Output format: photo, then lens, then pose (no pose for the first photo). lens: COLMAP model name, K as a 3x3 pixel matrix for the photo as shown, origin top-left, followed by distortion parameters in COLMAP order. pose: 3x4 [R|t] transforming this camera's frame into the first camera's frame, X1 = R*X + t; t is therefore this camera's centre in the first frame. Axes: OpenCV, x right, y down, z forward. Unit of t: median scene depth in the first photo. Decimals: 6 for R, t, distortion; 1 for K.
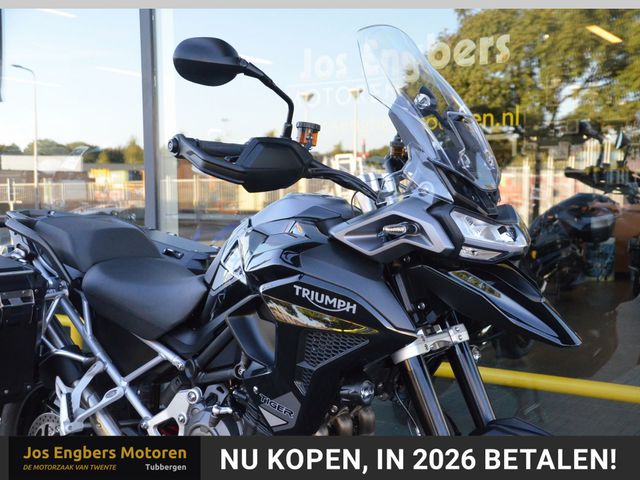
lens RADIAL K [[808.3, 0, 320.0], [0, 808.3, 240.0], [0, 0, 1]] dist [0.032378, 0.056029]
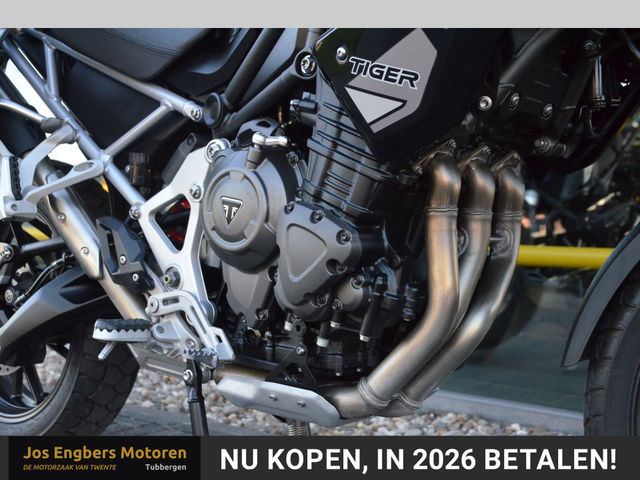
lens RADIAL K [[815.6, 0, 319.7], [0, 815.6, 255.0], [0, 0, 1]] dist [0.044257, 0.074061]
pose [[0.999320, 0.035289, -0.010726, -0.085651], [-0.035479, 0.999208, -0.018016, 0.335128], [0.010082, 0.018385, 0.999780, 0.480963]]
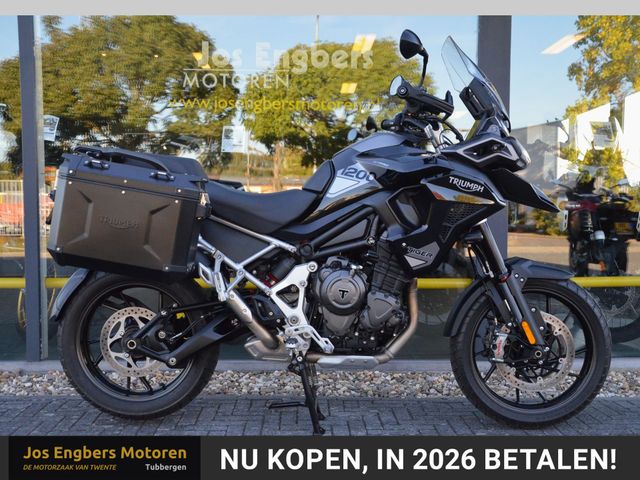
lens RADIAL K [[777.1, 0, 310.4], [0, 777.1, 248.3], [0, 0, 1]] dist [0.012317, 0.031780]
pose [[0.810176, -0.013640, 0.586028, -1.193998], [0.021365, 0.999752, -0.006268, 0.202727], [-0.585797, 0.017599, 0.810267, -0.177703]]
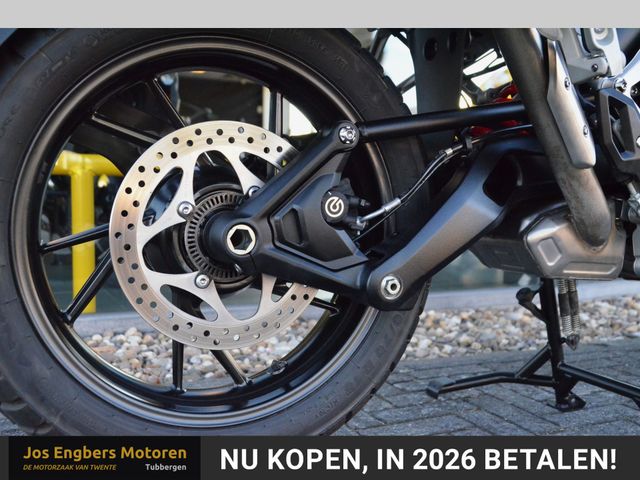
lens RADIAL K [[683.7, 0, 320.3], [0, 683.7, 255.0], [0, 0, 1]] dist [0.005115, 0.040694]
pose [[0.483662, -0.061548, 0.873088, -0.872423], [0.027594, 0.998101, 0.055075, 0.383896], [-0.874820, -0.002546, 0.484441, 1.199240]]
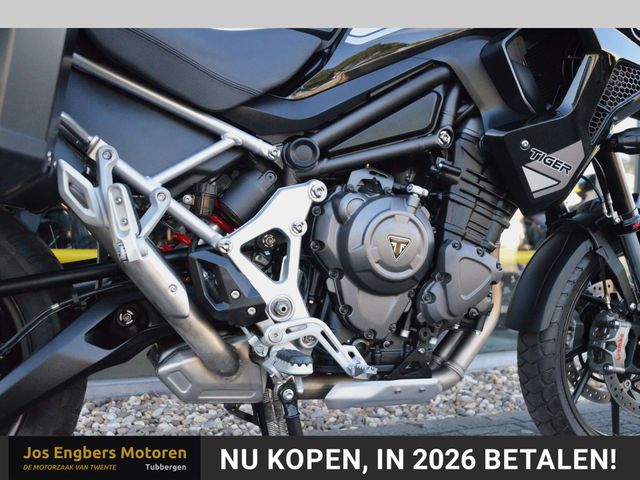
lens RADIAL K [[653.3, 0, 319.2], [0, 653.3, 250.5], [0, 0, 1]] dist [-0.081325, 0.200797]
pose [[0.534674, -0.003813, 0.845050, -0.742239], [0.018548, 0.999802, -0.007224, 0.297288], [-0.844855, 0.019536, 0.534638, 0.854797]]
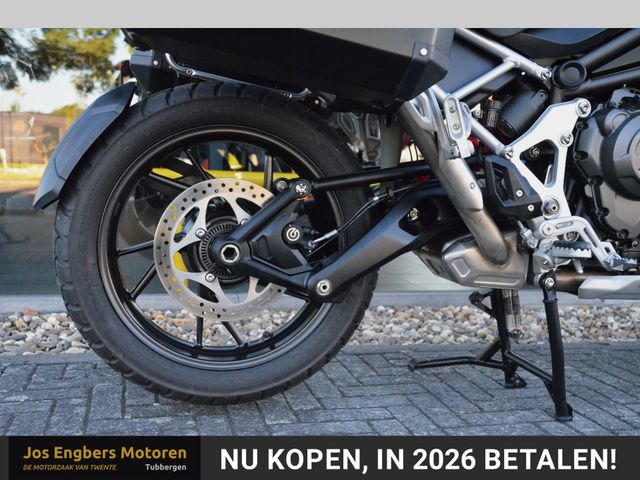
lens RADIAL K [[683.7, 0, 320.3], [0, 683.7, 255.0], [0, 0, 1]] dist [0.005115, 0.040694]
pose [[0.643559, -0.053587, 0.763518, -0.998675], [-0.001722, 0.997442, 0.071455, 0.346390], [-0.765394, -0.047300, 0.641821, 0.921629]]
